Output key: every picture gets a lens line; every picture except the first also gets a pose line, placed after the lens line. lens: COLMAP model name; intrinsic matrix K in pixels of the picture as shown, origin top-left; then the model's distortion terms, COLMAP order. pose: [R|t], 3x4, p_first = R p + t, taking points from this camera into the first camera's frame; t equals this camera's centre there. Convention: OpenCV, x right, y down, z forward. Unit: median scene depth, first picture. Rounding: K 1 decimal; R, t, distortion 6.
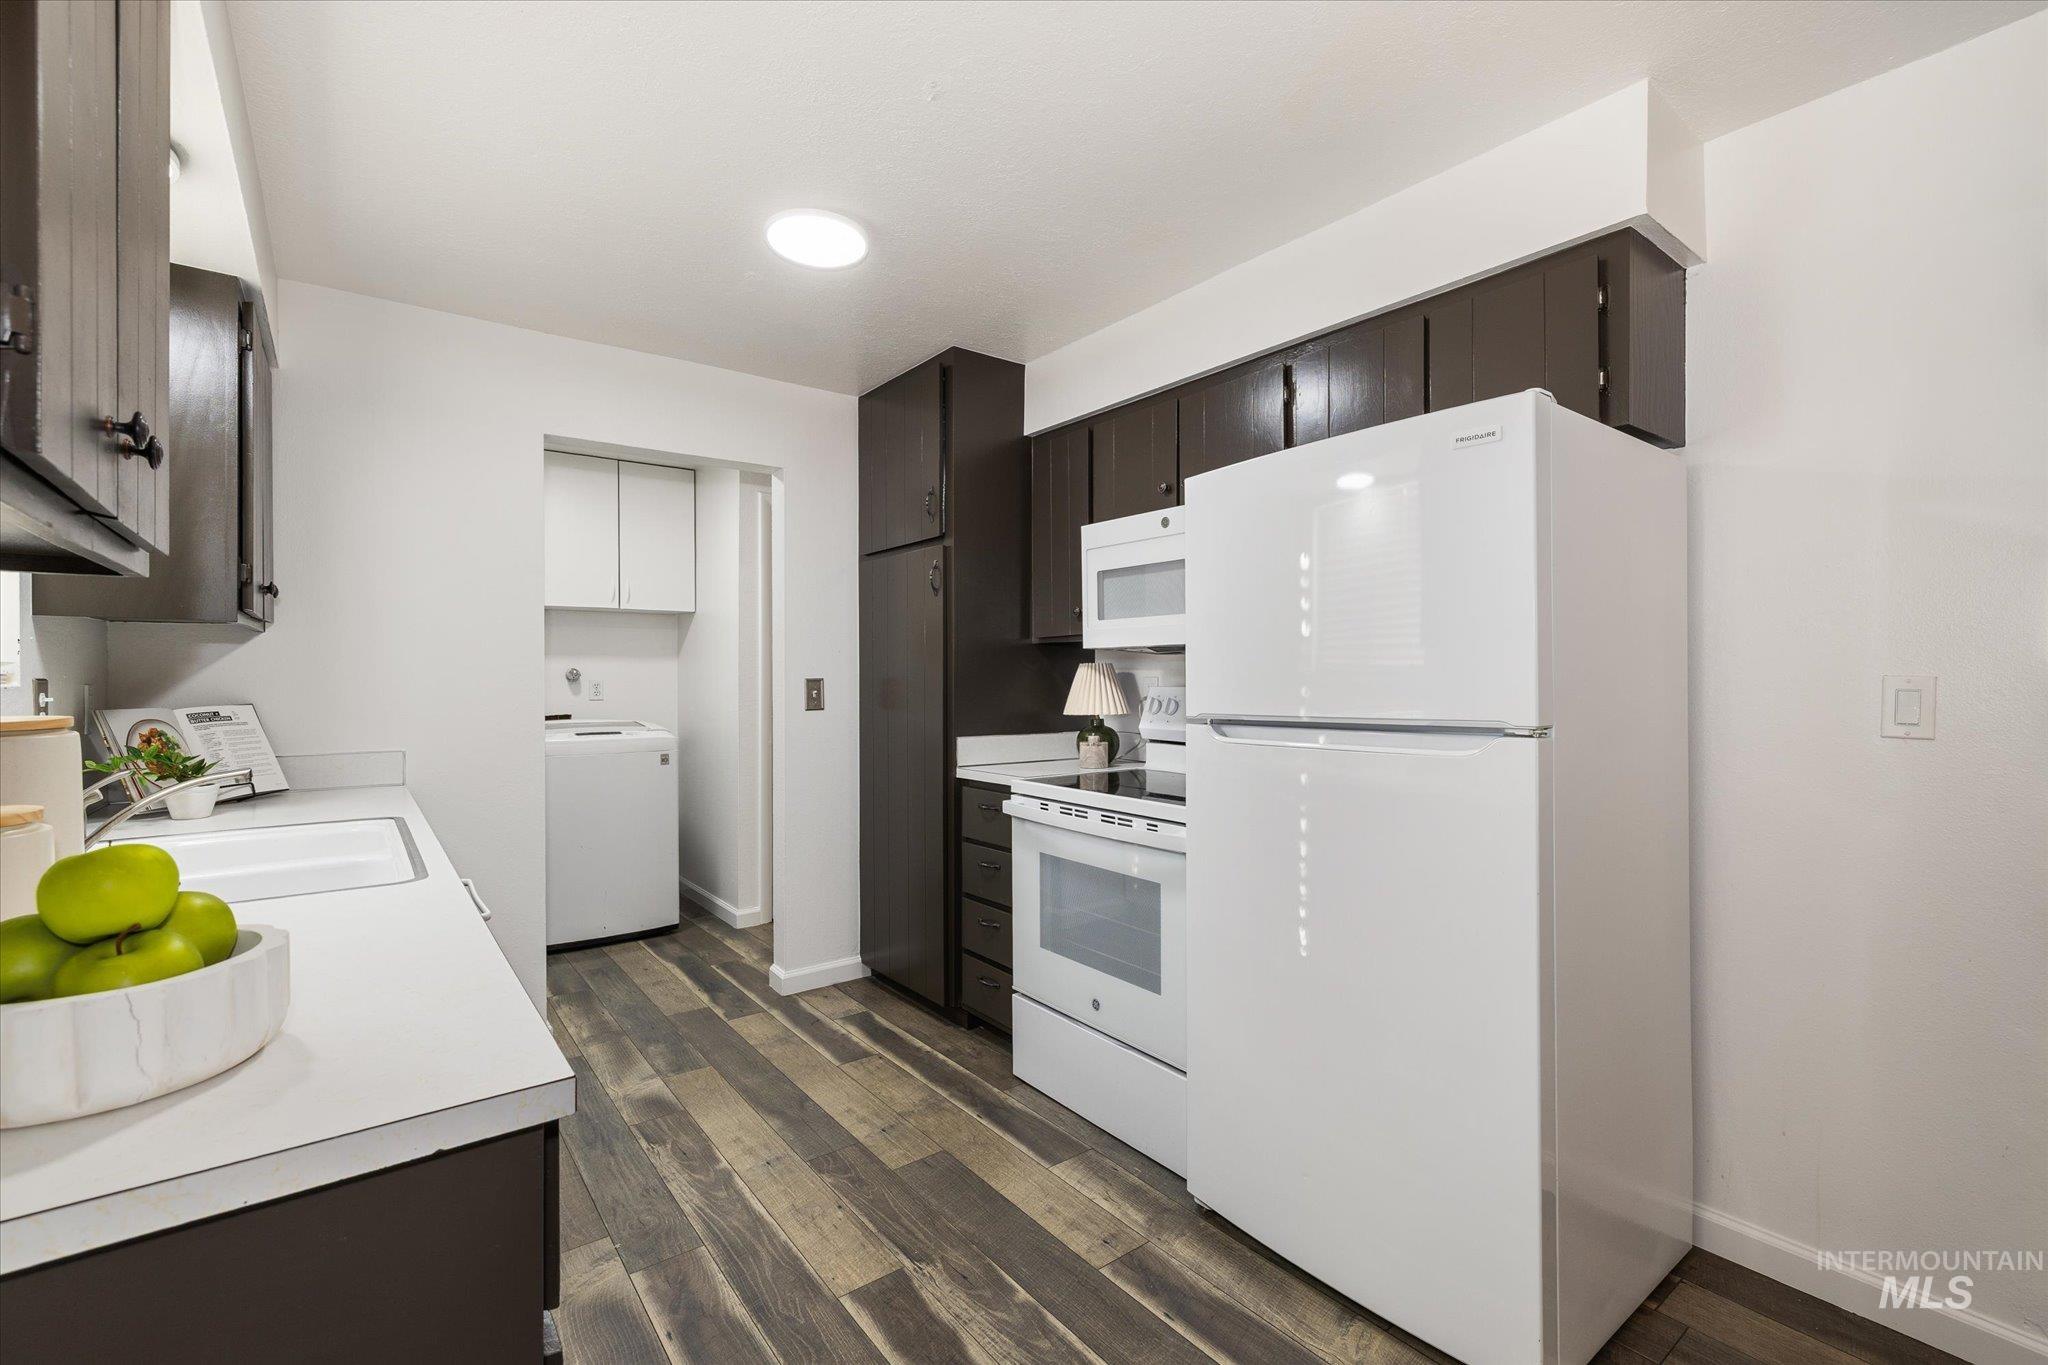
lens RADIAL K [[875.6, 0, 1052.5], [0, 875.6, 681.8], [0, 0, 1]] dist [0.005259, 0.000892]
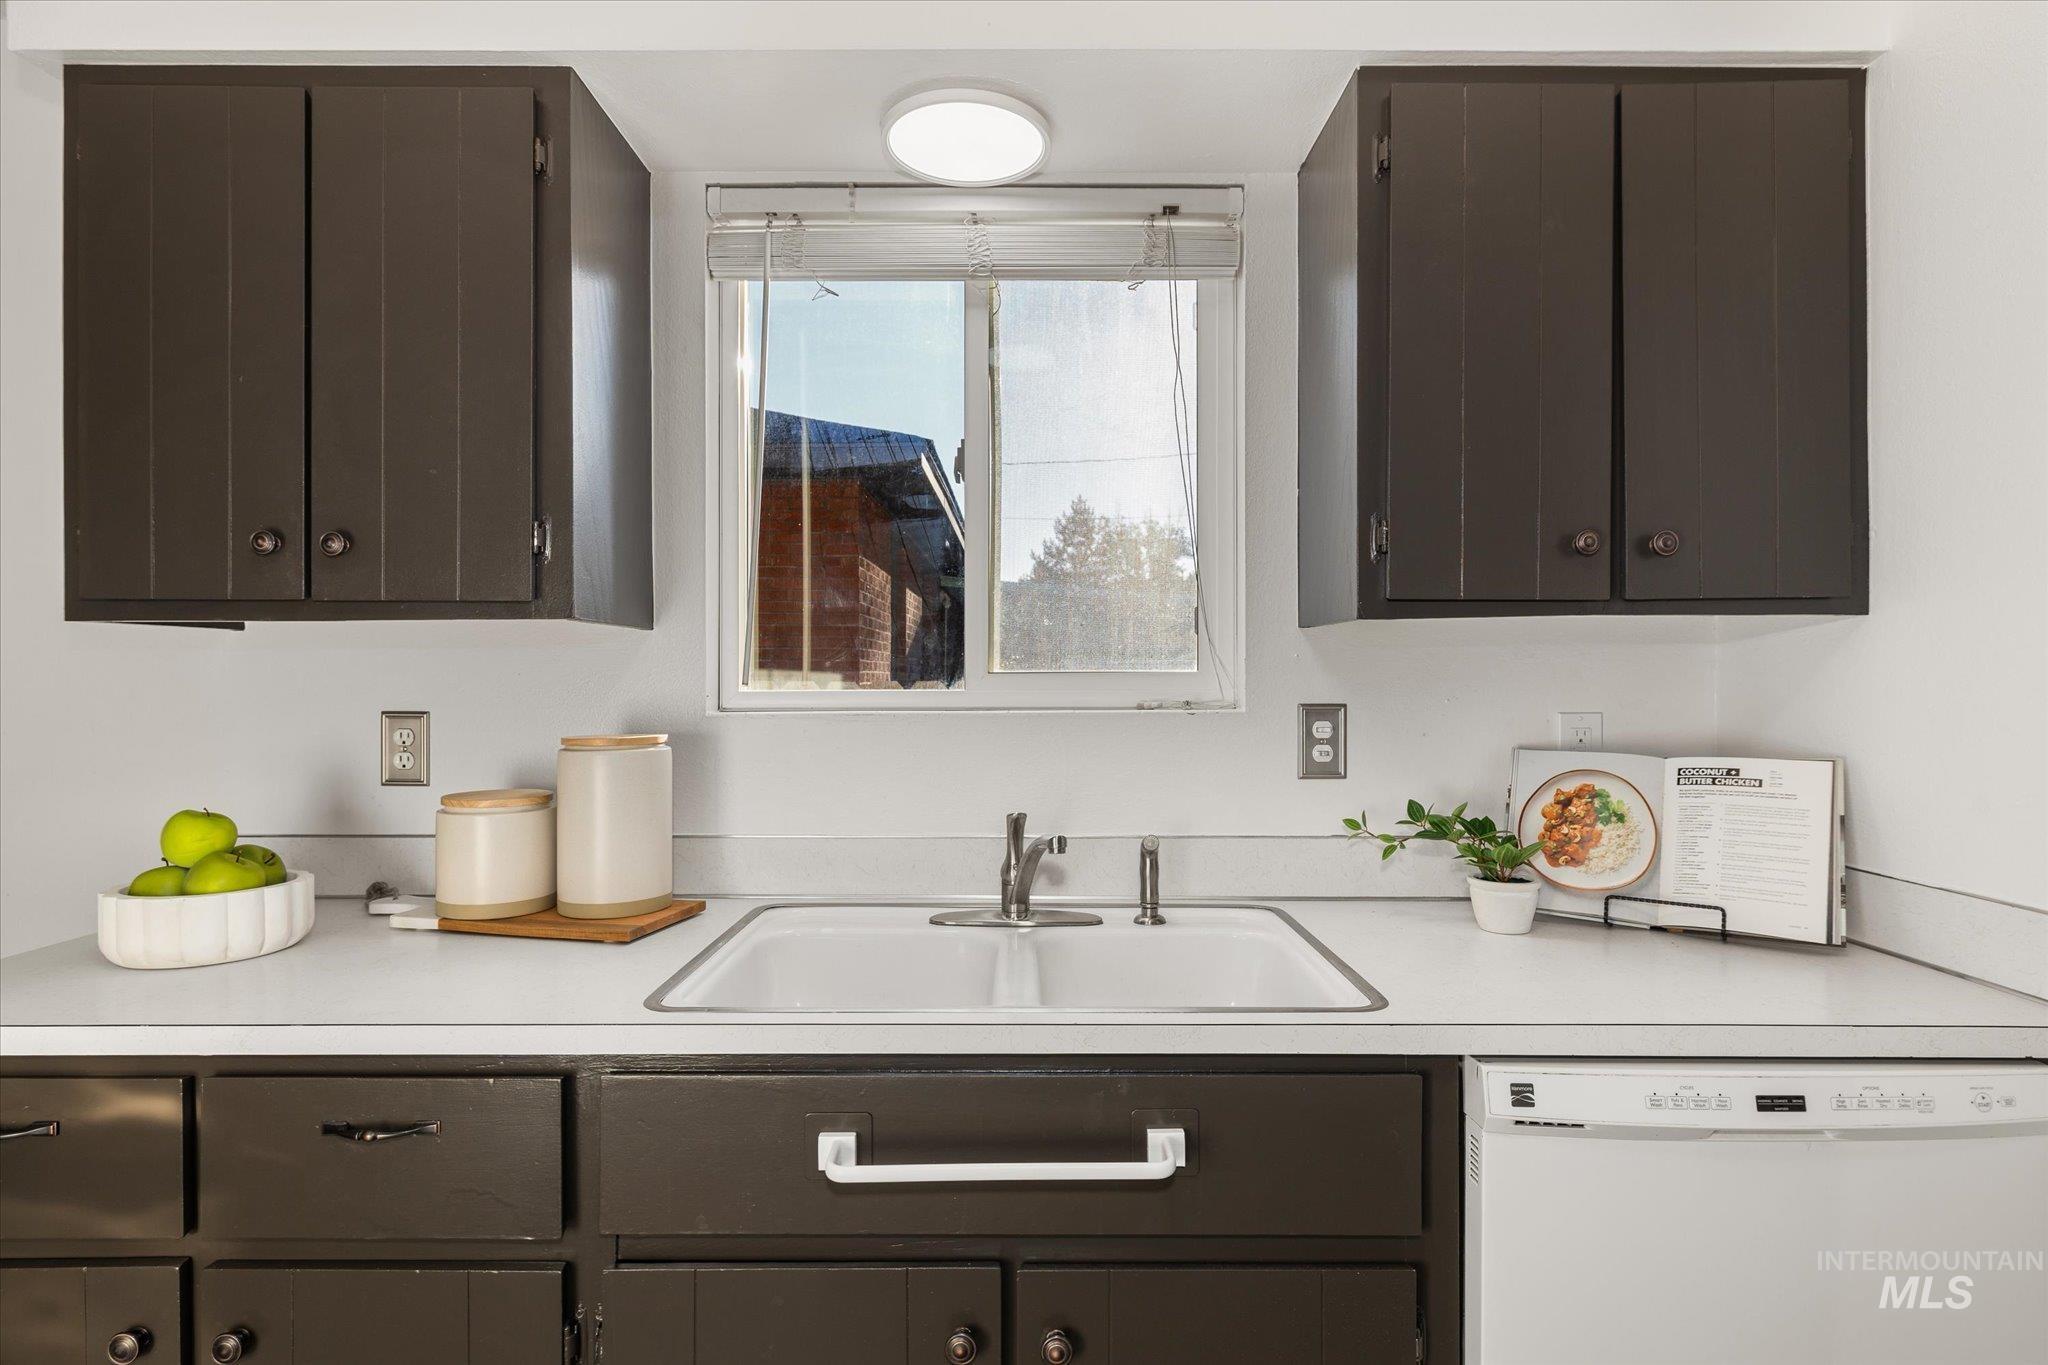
lens RADIAL K [[1077.7, 0, 1044.8], [0, 1077.7, 672.5], [0, 0, 1]] dist [-0.001093, 0.000415]
pose [[-0.632487, -0.002150, -0.774568, -0.137497], [-0.003839, 0.999993, 0.000359, -0.021499], [0.774561, 0.003201, -0.632491, 0.954094]]
